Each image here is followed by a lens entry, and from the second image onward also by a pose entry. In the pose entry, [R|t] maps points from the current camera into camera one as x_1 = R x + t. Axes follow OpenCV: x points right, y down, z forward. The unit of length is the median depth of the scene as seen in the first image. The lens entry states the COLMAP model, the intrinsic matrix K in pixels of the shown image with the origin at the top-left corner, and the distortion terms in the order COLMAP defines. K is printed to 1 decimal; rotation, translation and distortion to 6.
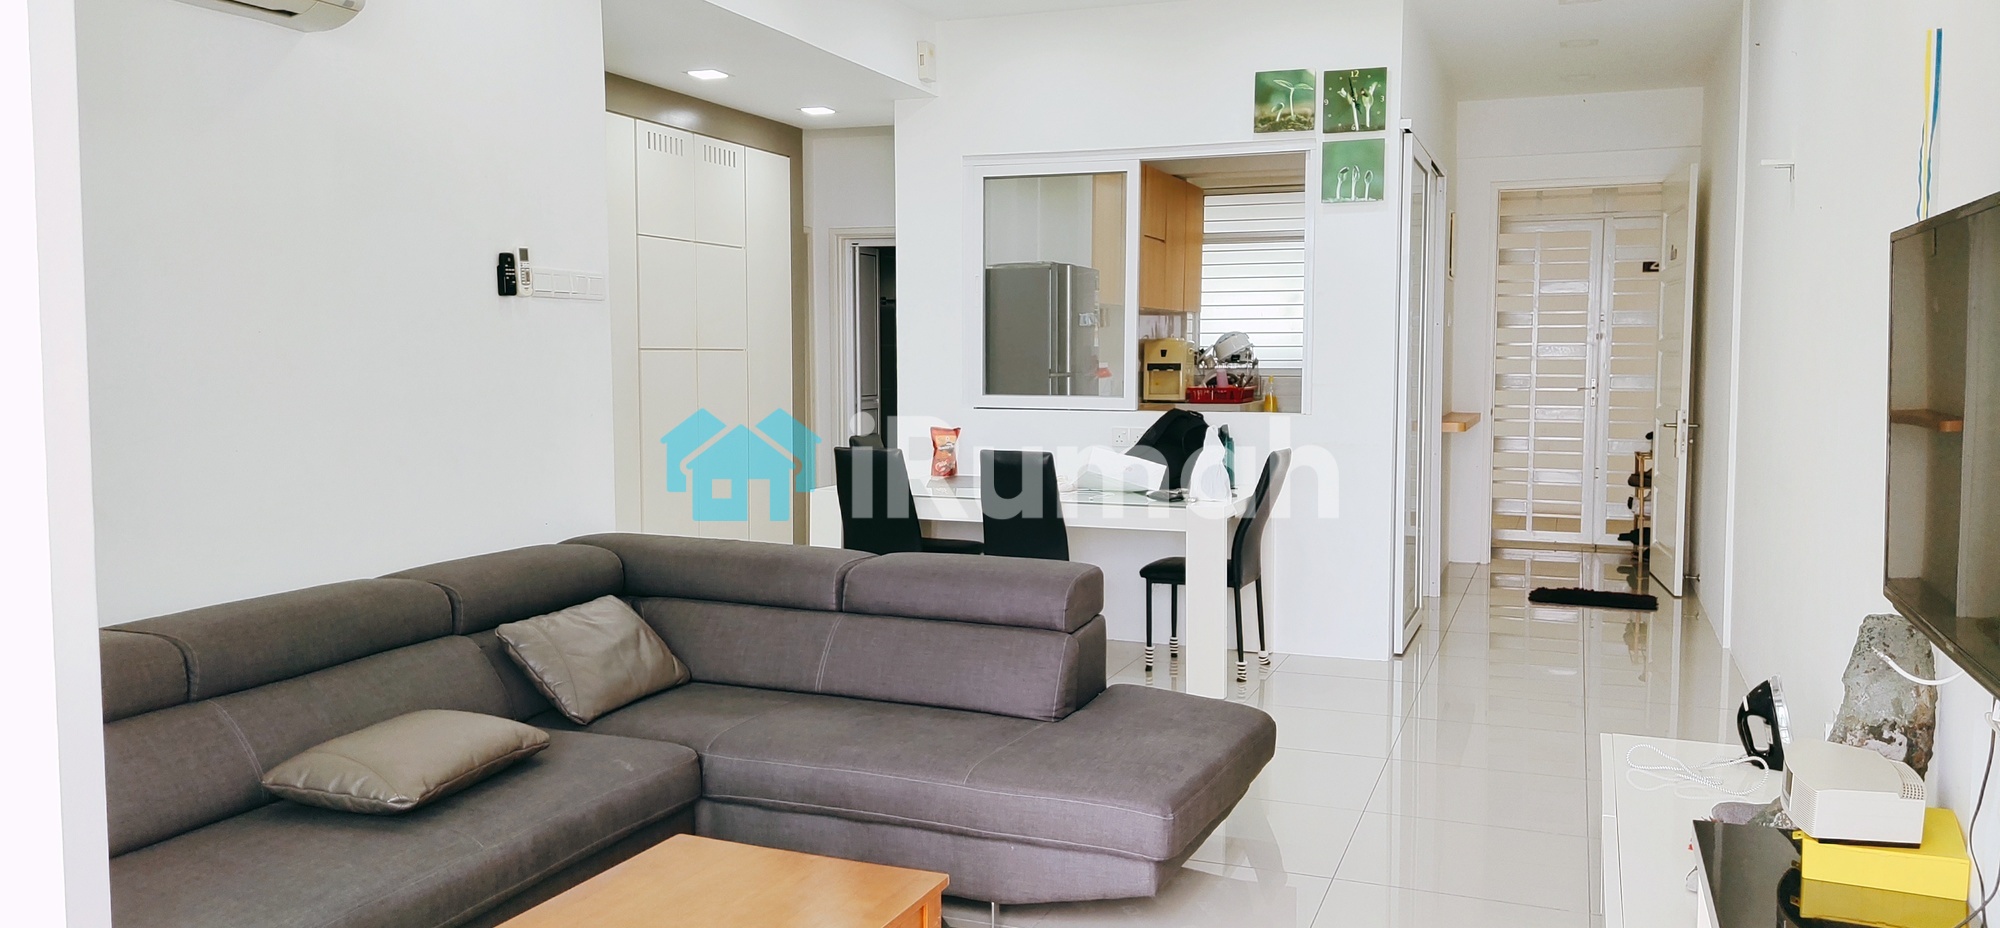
lens RADIAL K [[1454.2, 0, 998.3], [0, 1454.2, 462.4], [0, 0, 1]] dist [-0.000508, -0.002001]
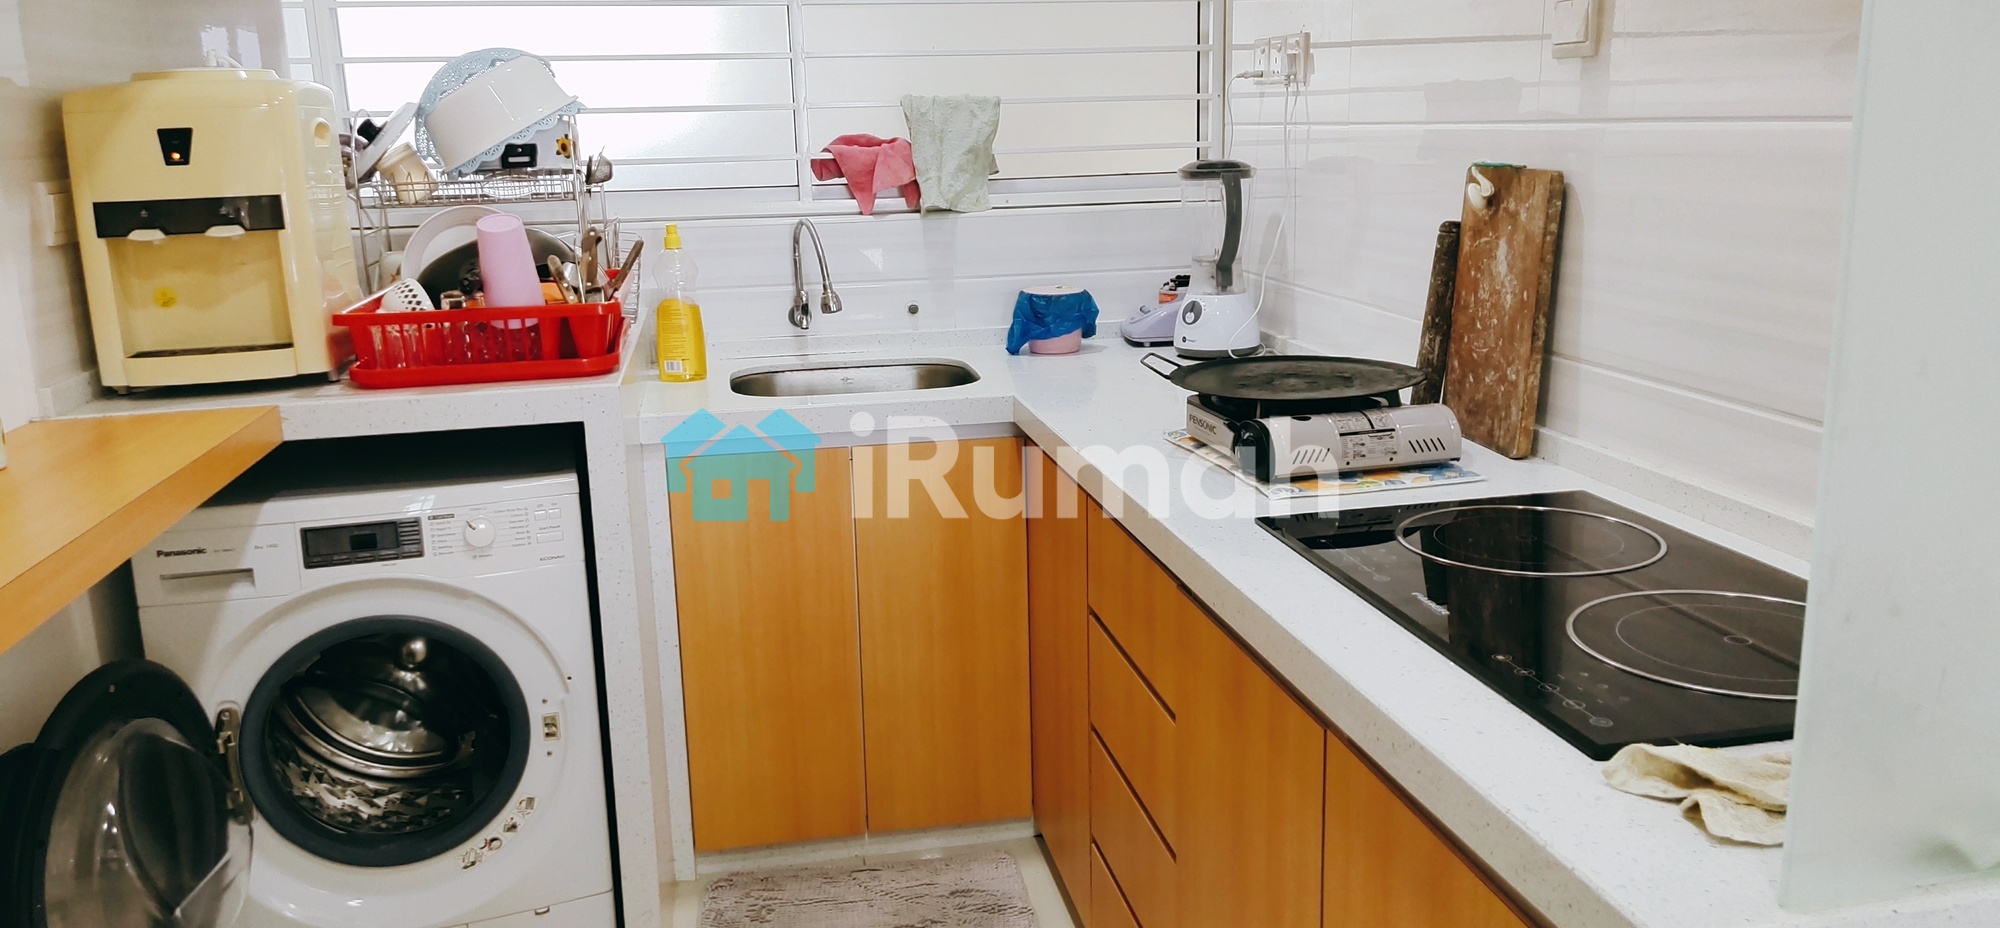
lens RADIAL K [[1454.2, 0, 999.1], [0, 1454.2, 465.4], [0, 0, 1]] dist [-0.000508, -0.002001]
pose [[0.836552, -0.140191, 0.529649, 0.095087], [0.059217, 0.984182, 0.166970, -0.057834], [-0.544678, -0.108314, 0.831621, 0.760574]]
